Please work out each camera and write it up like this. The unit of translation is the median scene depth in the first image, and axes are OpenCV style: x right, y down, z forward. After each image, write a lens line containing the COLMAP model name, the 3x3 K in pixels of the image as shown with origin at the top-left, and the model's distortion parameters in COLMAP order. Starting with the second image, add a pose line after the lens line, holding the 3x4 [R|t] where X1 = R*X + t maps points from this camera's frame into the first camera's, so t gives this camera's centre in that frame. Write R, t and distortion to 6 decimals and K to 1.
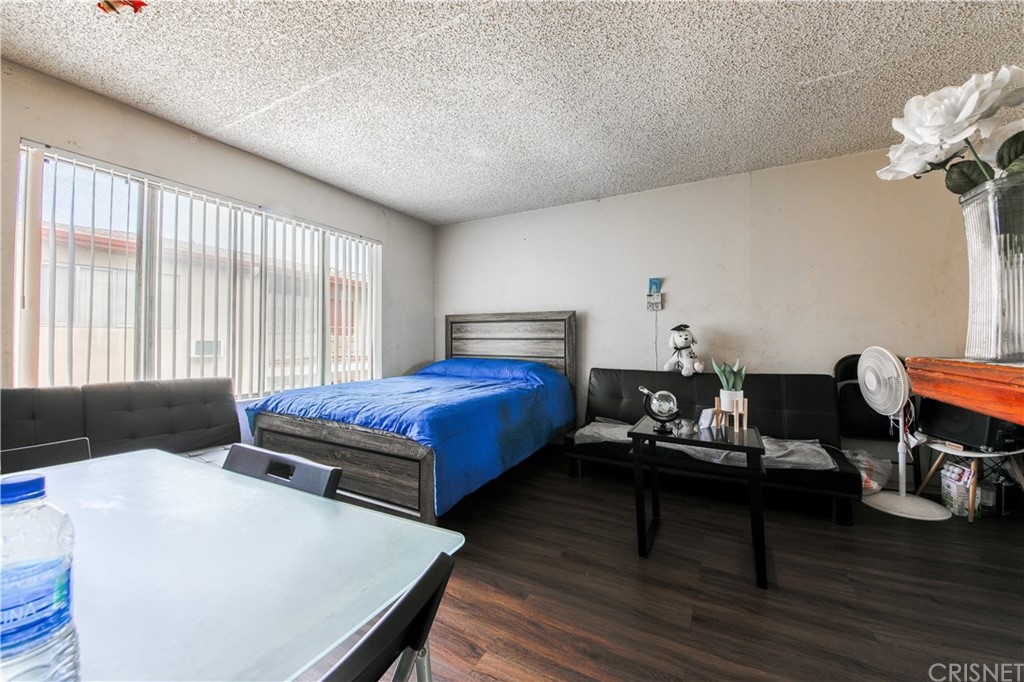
lens RADIAL K [[410.0, 0, 512.0], [0, 410.0, 341.0], [0, 0, 1]] dist [0.001121, -0.000041]
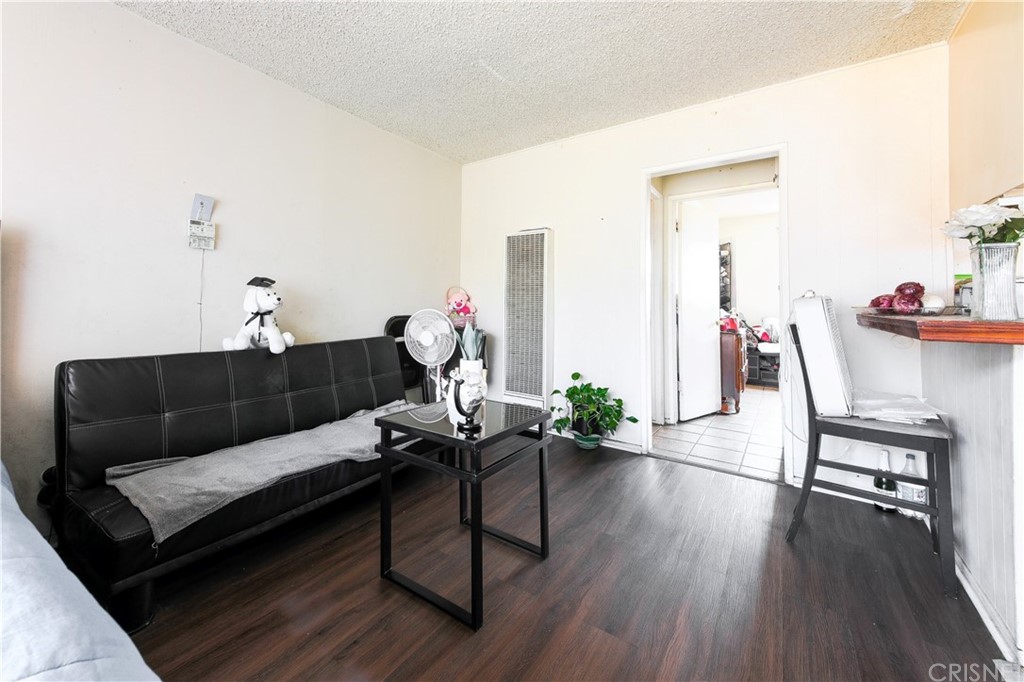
lens RADIAL K [[407.1, 0, 510.4], [0, 407.1, 306.5], [0, 0, 1]] dist [0.000229, -0.000073]
pose [[0.121701, 0.001085, 0.992566, -0.255117], [0.000613, 0.999999, -0.001169, 0.011142], [-0.992567, 0.000751, 0.121700, 0.699806]]
